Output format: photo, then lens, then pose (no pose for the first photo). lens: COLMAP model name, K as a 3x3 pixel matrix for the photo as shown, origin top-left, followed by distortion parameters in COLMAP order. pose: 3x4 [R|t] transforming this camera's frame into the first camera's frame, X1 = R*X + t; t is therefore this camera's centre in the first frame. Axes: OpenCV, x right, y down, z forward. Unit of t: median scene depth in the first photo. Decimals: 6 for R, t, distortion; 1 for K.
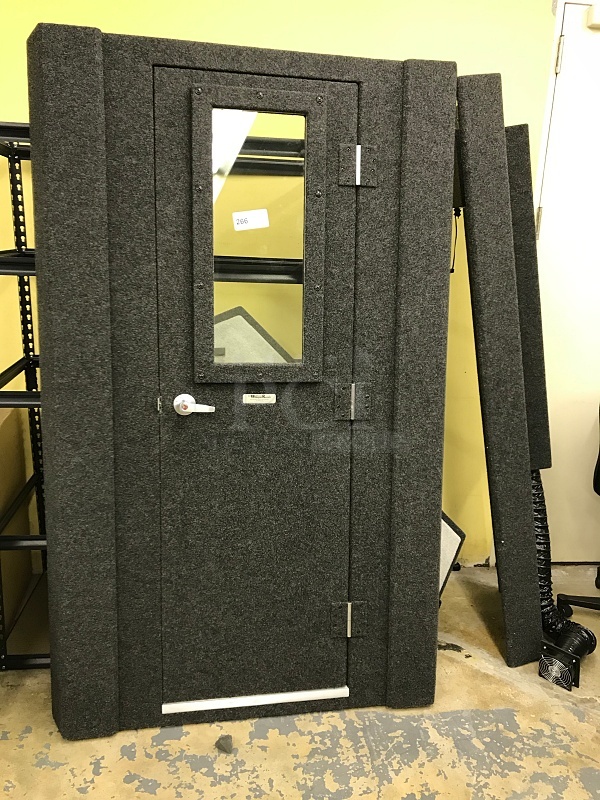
lens RADIAL K [[649.9, 0, 300.6], [0, 649.9, 394.5], [0, 0, 1]] dist [0.111988, -0.109700]
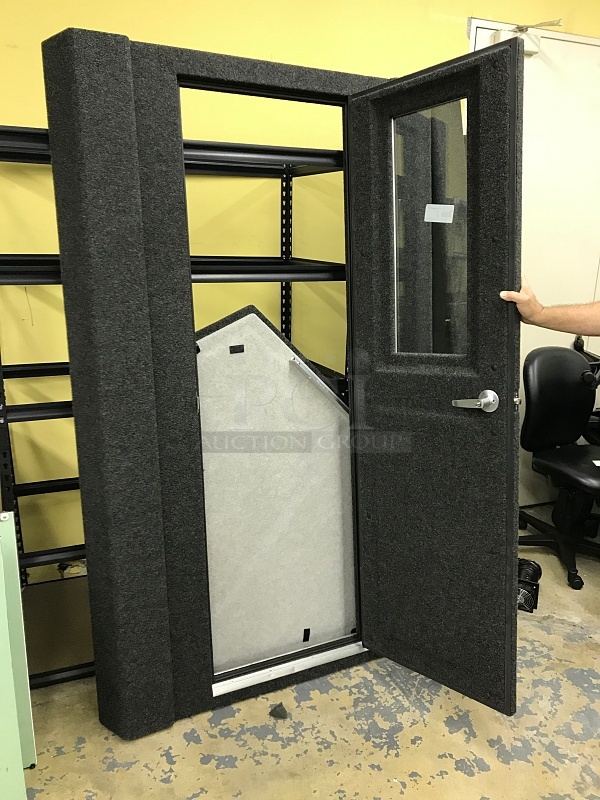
lens RADIAL K [[651.4, 0, 300.0], [0, 651.4, 400.0], [0, 0, 1]] dist [0.057812, -0.005148]
pose [[0.961793, -0.085894, 0.259954, -0.323200], [0.080568, 0.996264, 0.031094, -0.009008], [-0.261654, -0.008962, 0.965120, -0.039976]]
